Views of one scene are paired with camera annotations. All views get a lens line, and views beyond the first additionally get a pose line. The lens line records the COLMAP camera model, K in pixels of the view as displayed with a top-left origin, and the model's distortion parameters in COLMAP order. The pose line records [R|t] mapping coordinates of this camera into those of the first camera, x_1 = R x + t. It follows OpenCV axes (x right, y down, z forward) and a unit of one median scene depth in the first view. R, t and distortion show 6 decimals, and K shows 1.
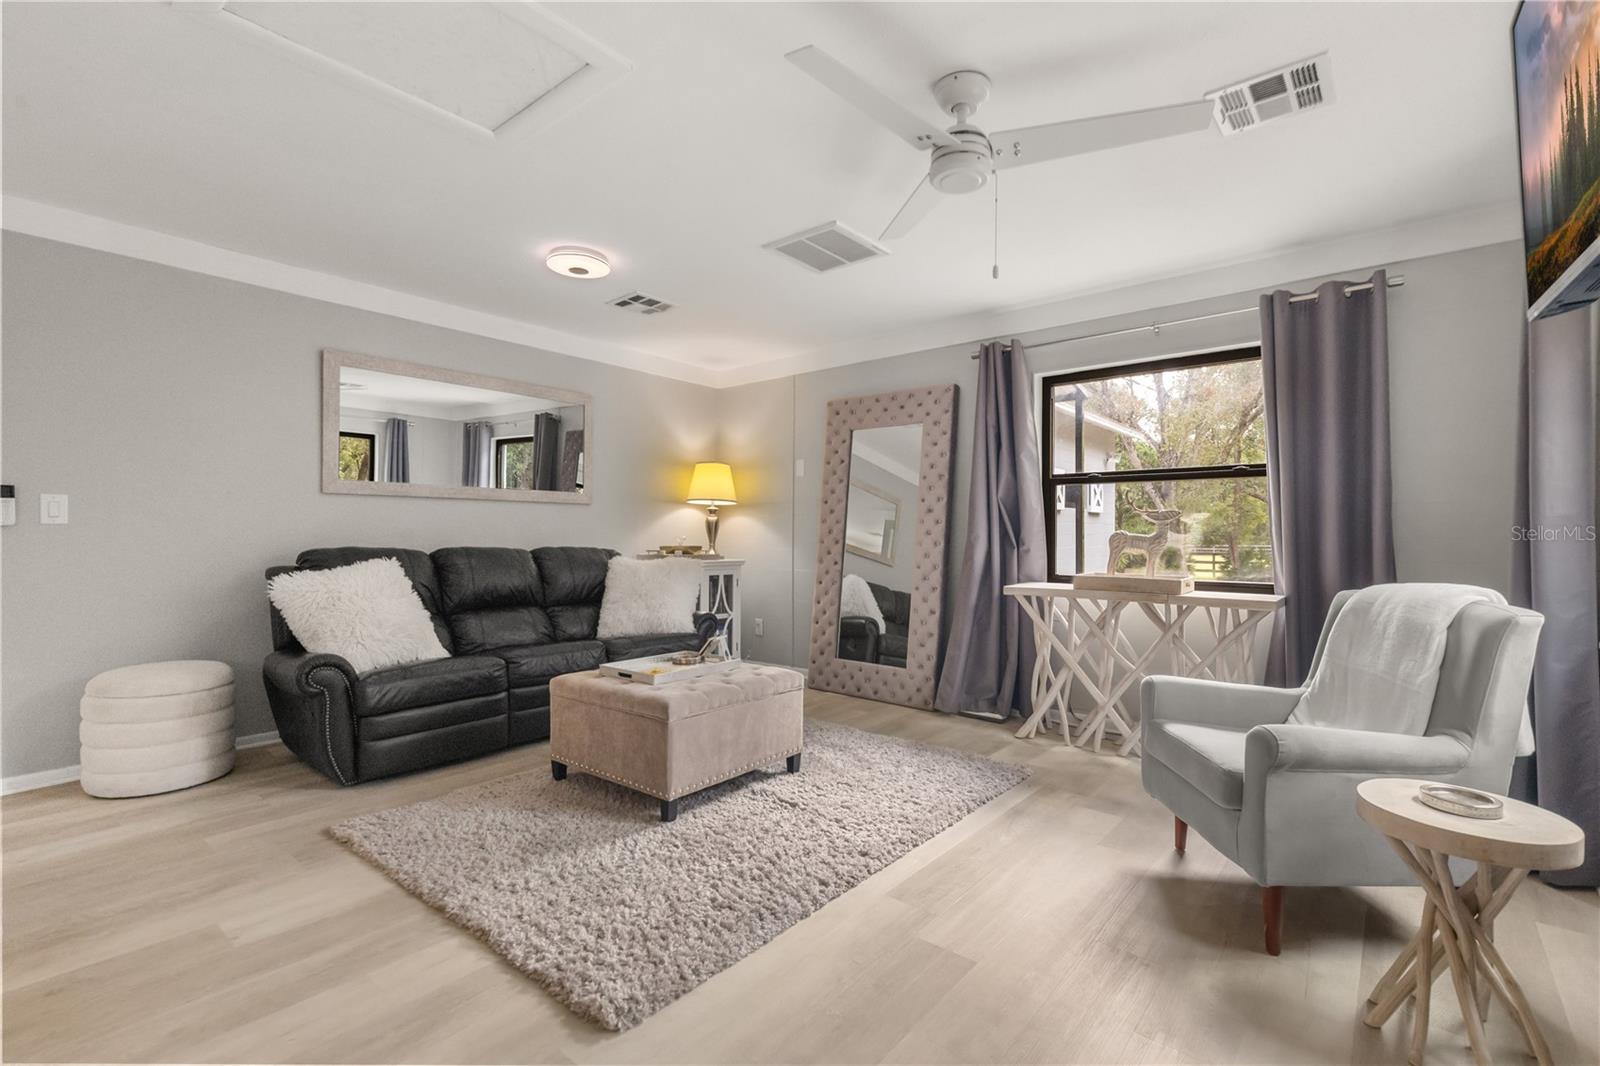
lens RADIAL K [[715.8, 0, 806.4], [0, 715.8, 537.9], [0, 0, 1]] dist [0.001379, -0.000025]
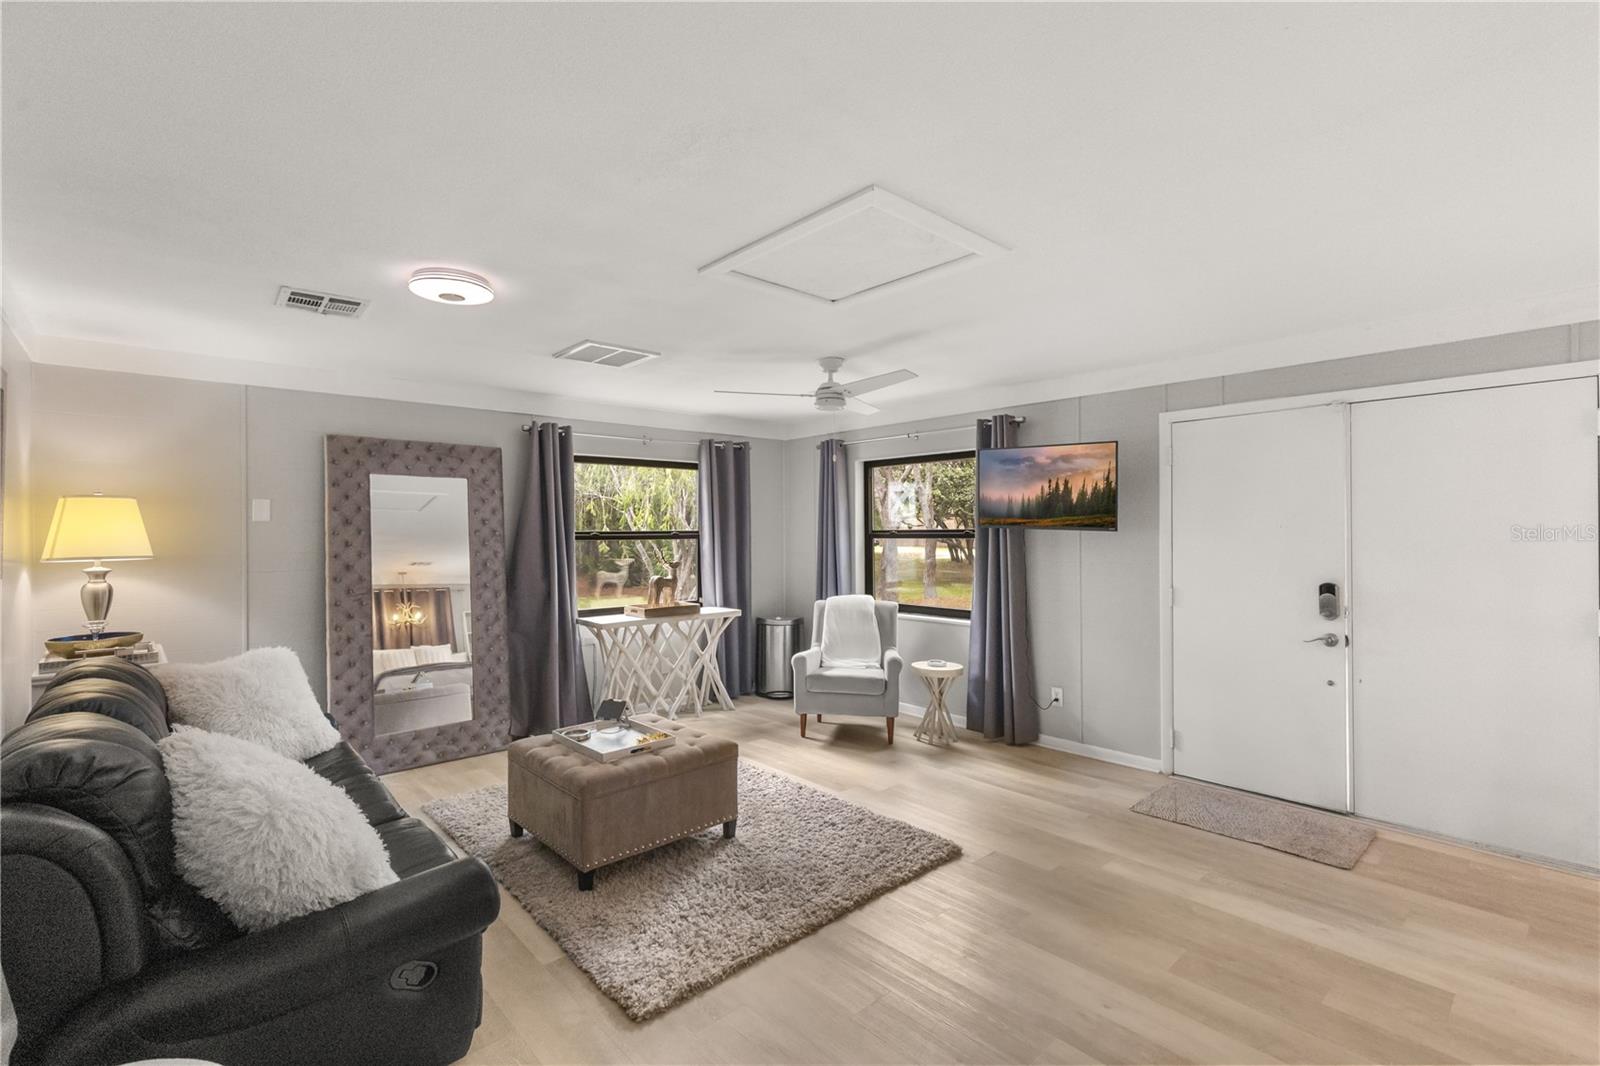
lens RADIAL K [[715.8, 0, 803.4], [0, 715.8, 526.1], [0, 0, 1]] dist [0.001379, -0.000025]
pose [[0.141068, 0.001287, 0.989999, -0.863424], [0.012605, 0.999916, -0.003096, -0.091132], [-0.989920, 0.012916, 0.141040, 0.411334]]
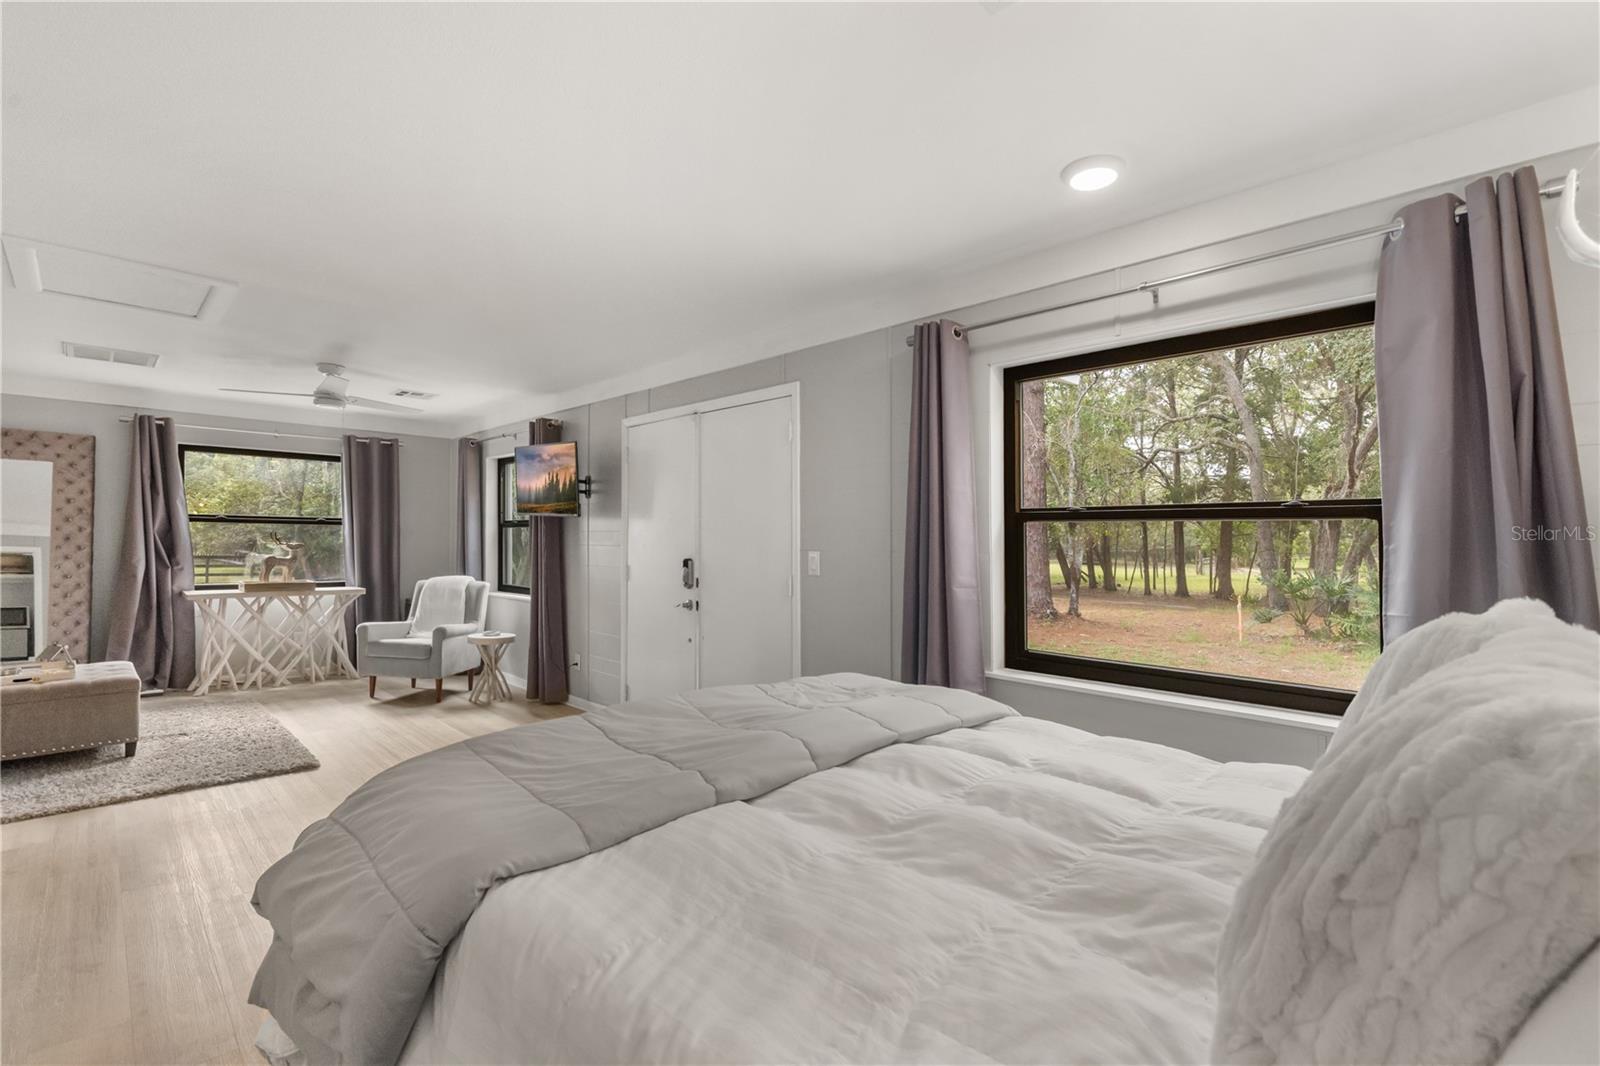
lens RADIAL K [[715.8, 0, 801.3], [0, 715.8, 542.2], [0, 0, 1]] dist [0.001379, -0.000025]
pose [[0.095332, -0.001922, 0.995444, -0.955924], [-0.006635, 0.999975, 0.002566, -0.046041], [-0.995423, -0.006850, 0.095317, -0.345524]]
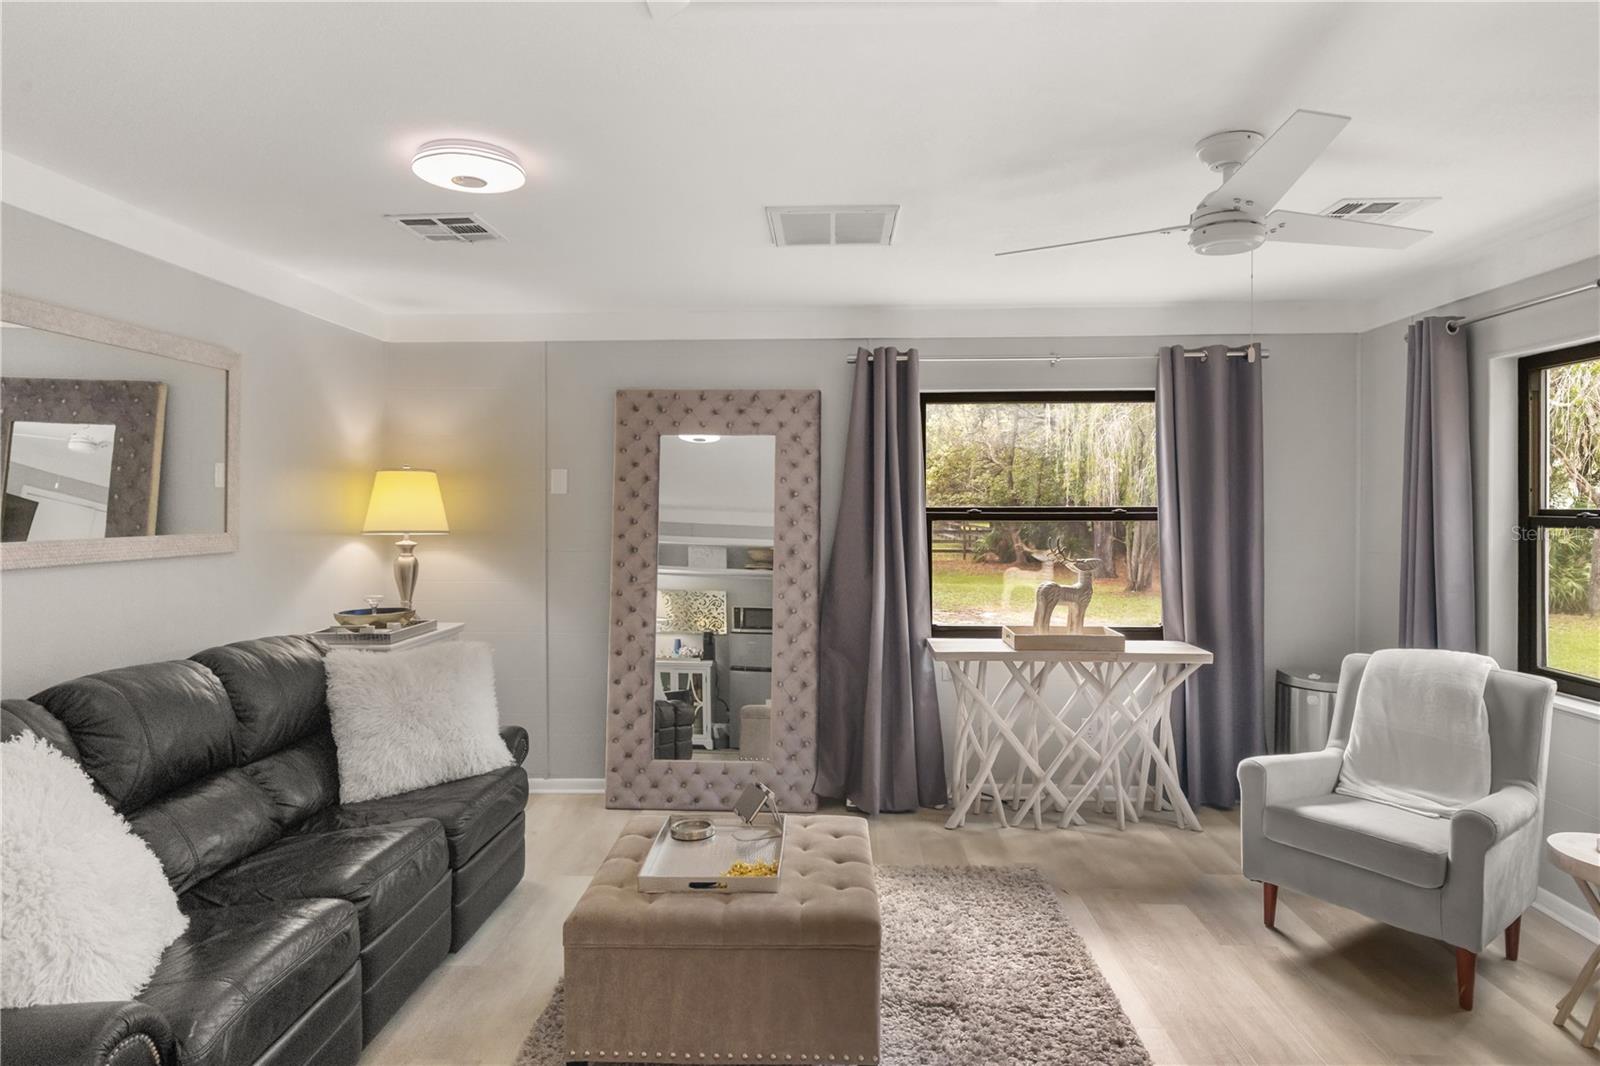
lens RADIAL K [[944.5, 0, 796.8], [0, 944.5, 516.9], [0, 0, 1]] dist [0.001602, -0.000144]
pose [[0.794847, -0.014295, 0.606642, -0.469121], [0.007383, 0.999876, 0.013889, -0.096117], [-0.606765, -0.006561, 0.794854, 0.203607]]
